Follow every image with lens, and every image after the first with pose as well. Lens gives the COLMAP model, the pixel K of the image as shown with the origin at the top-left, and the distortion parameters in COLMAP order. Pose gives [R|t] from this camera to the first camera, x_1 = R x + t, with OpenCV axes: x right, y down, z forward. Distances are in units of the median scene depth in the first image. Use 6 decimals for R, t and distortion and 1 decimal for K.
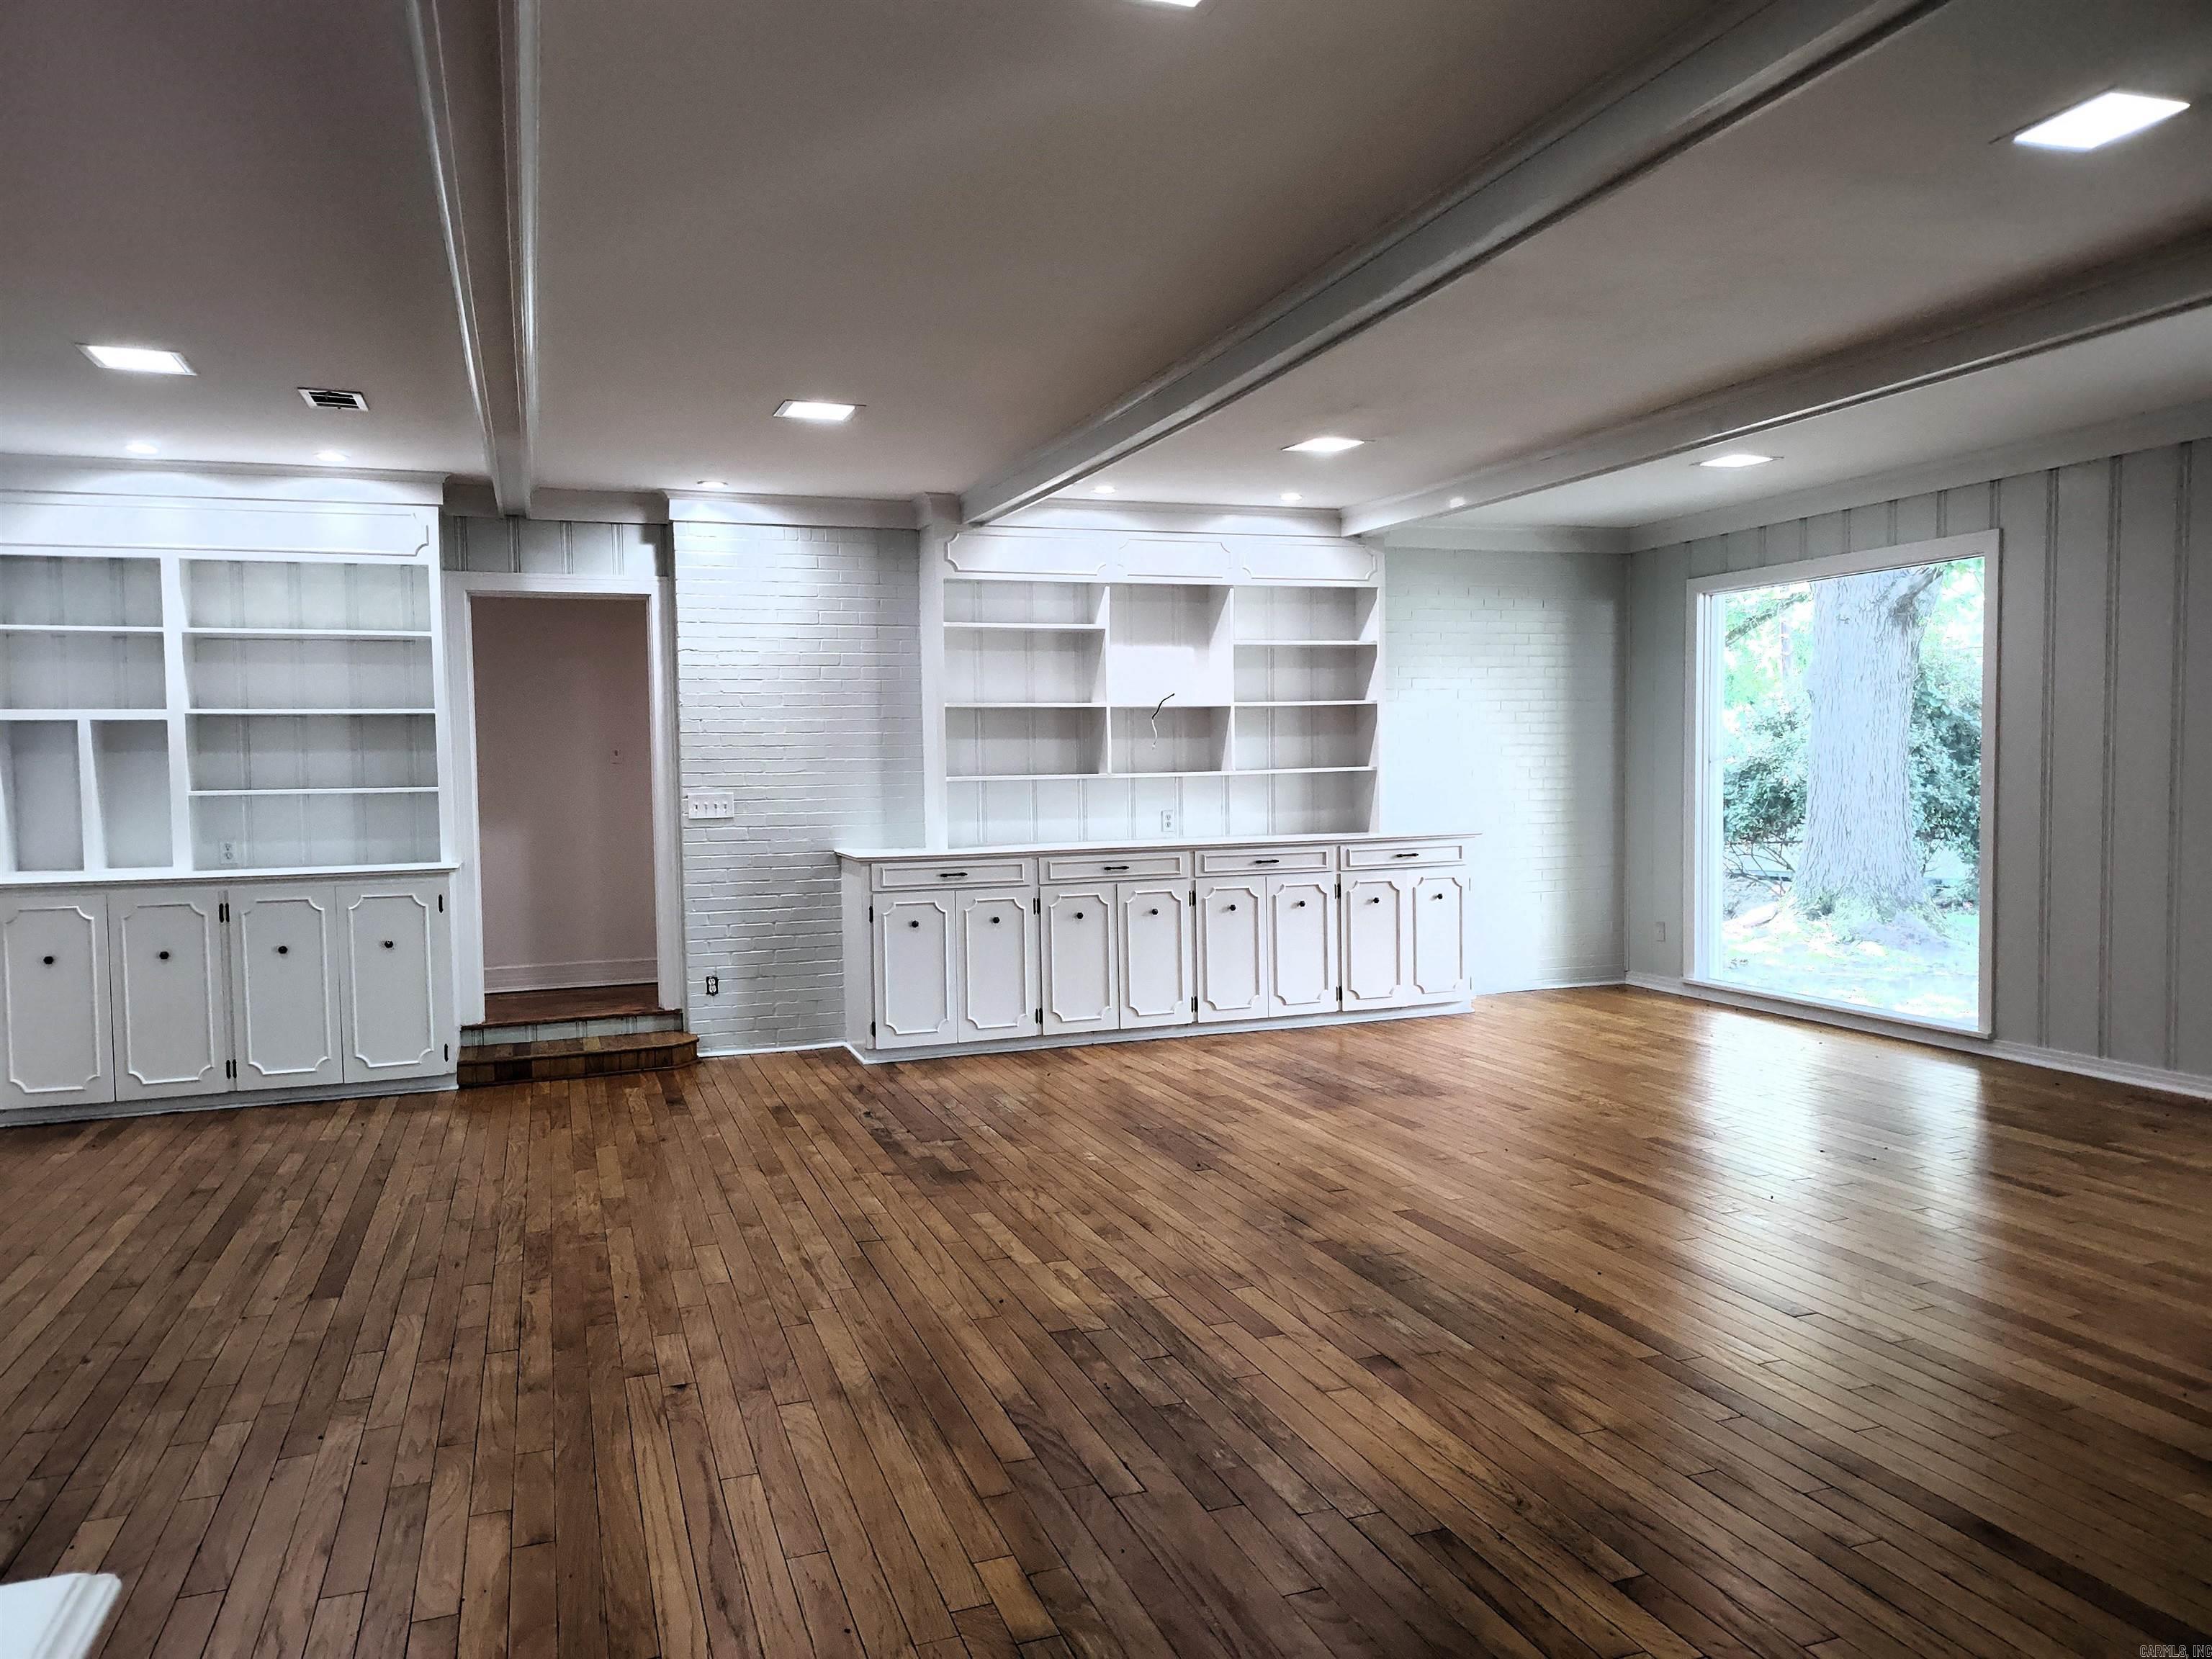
lens RADIAL K [[1487.4, 0, 1098.6], [0, 1487.4, 850.0], [0, 0, 1]] dist [0.052797, -0.078201]
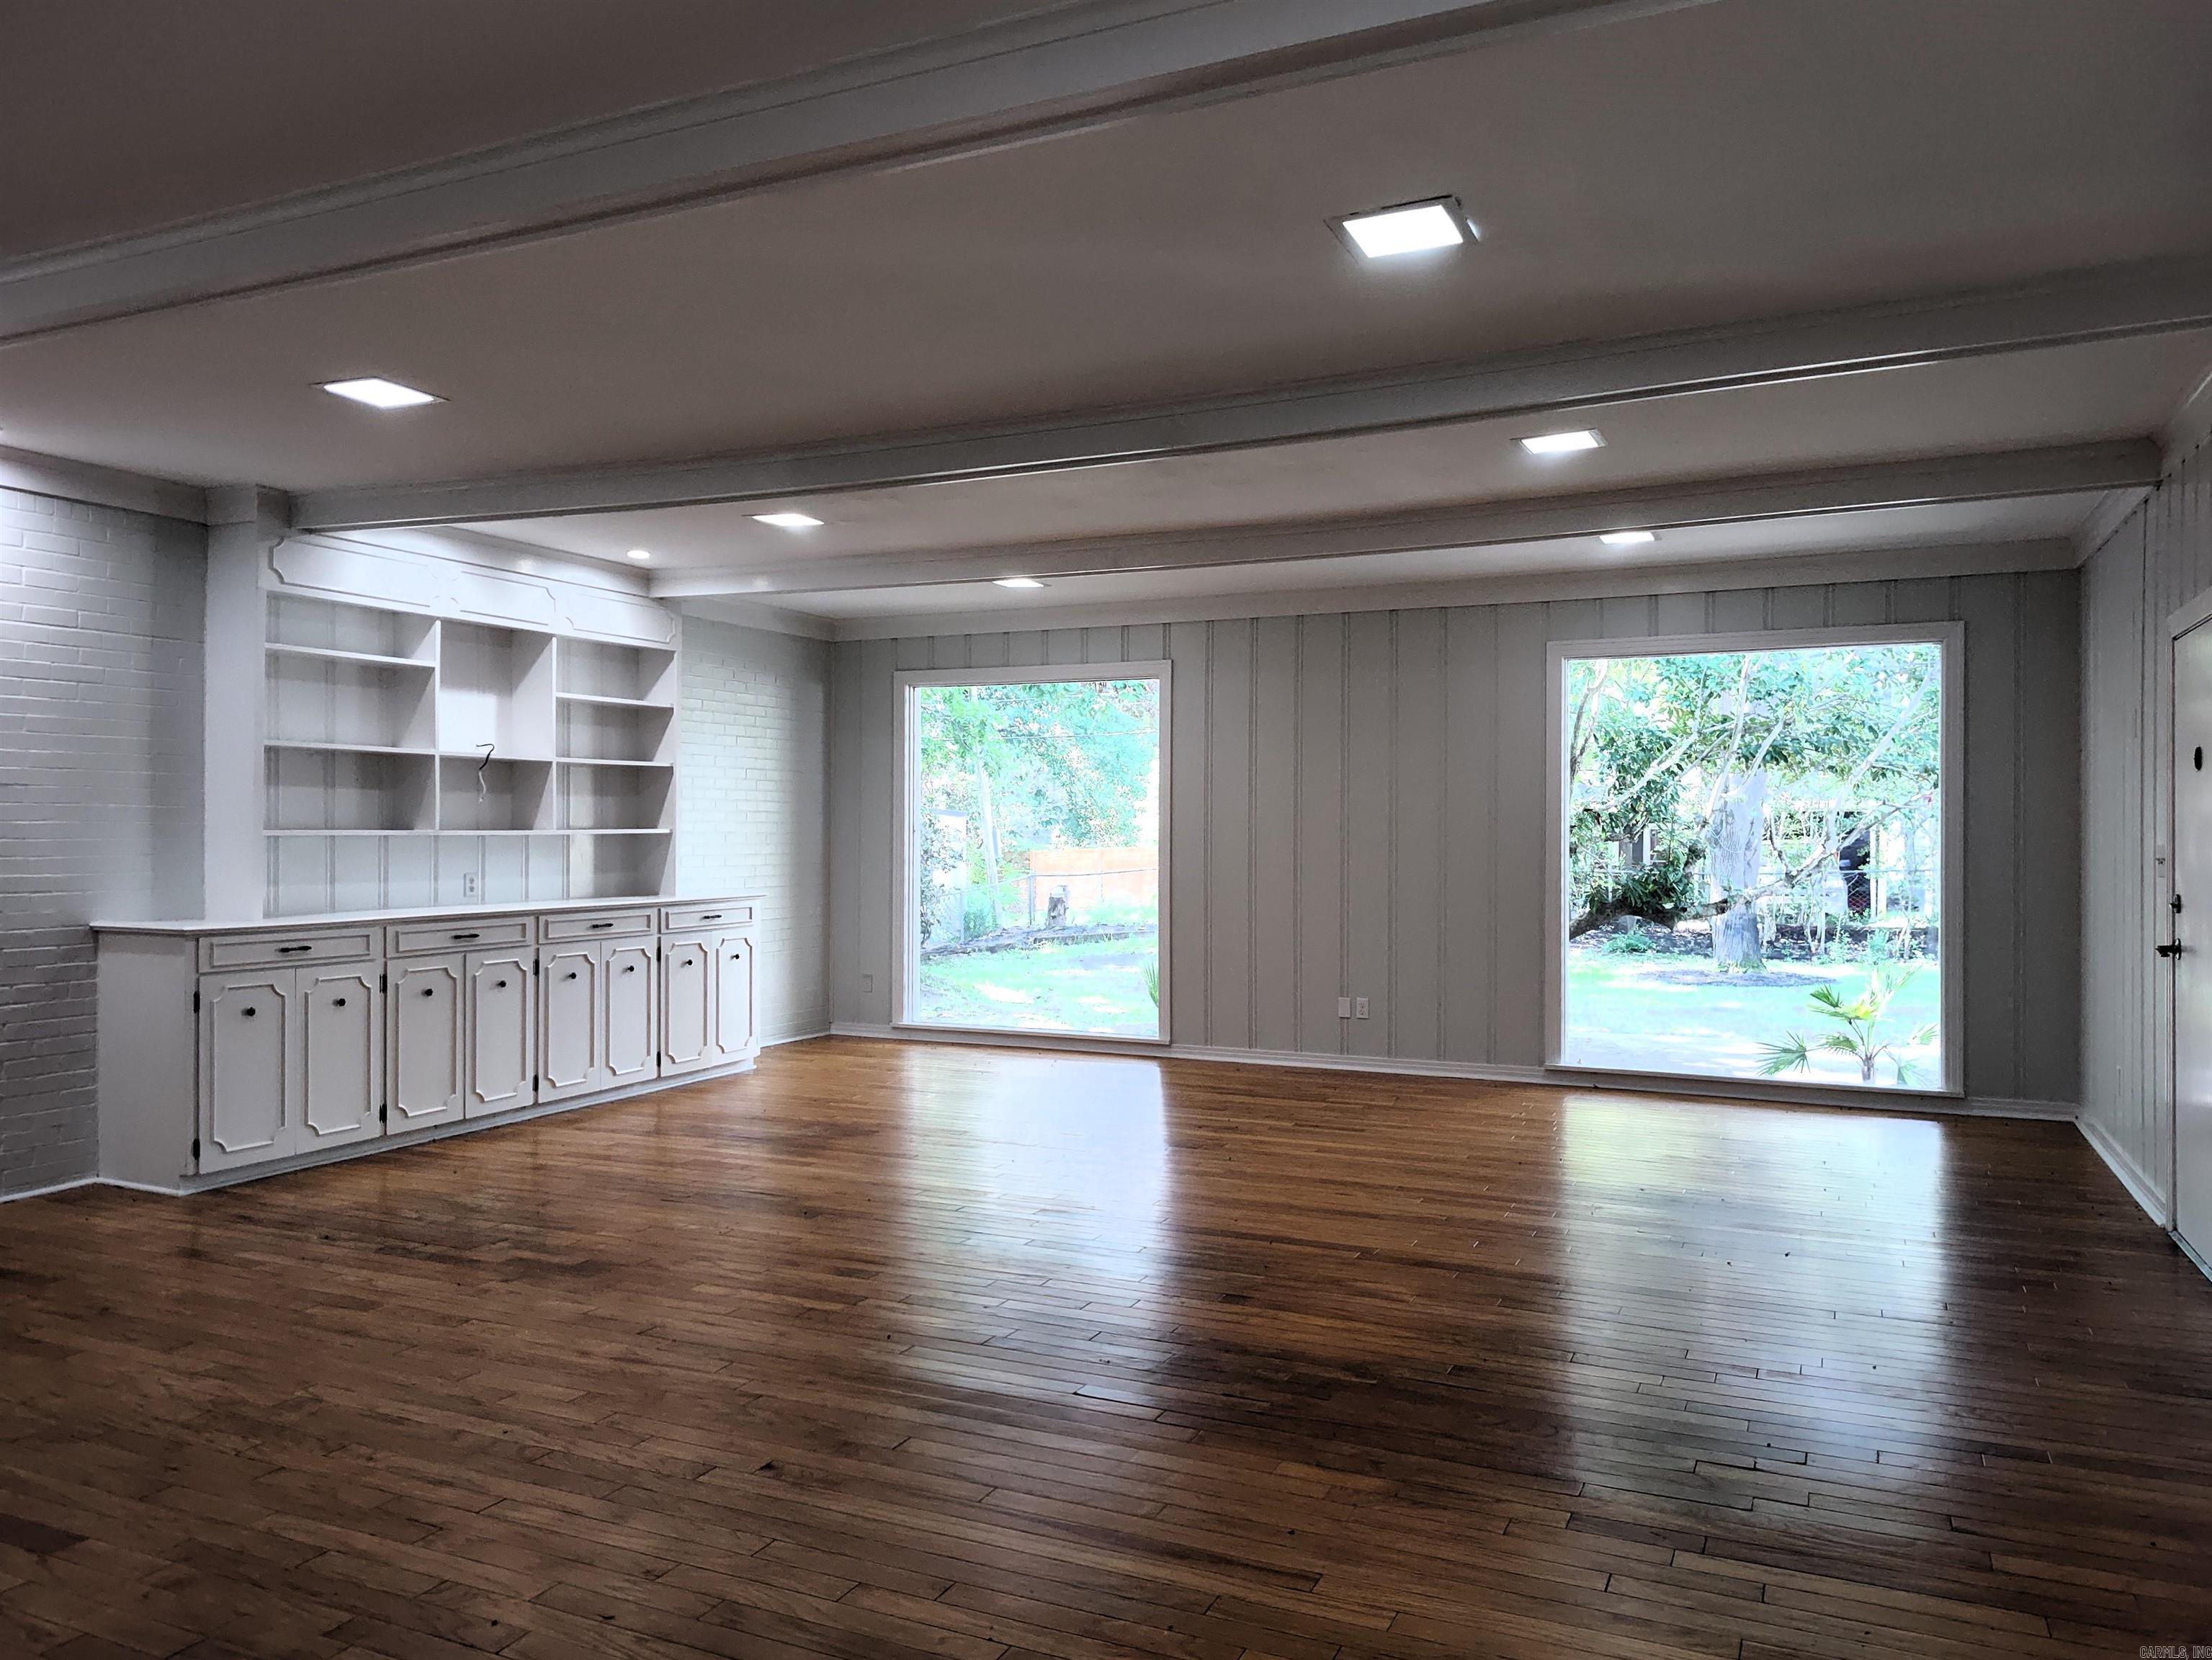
lens RADIAL K [[1556.2, 0, 1106.0], [0, 1556.2, 830.0], [0, 0, 1]] dist [0.062292, -0.093020]
pose [[0.701258, 0.019132, 0.712651, -0.381432], [0.027623, 0.998160, -0.053979, 0.009725], [-0.712372, 0.057539, 0.699439, 0.066211]]
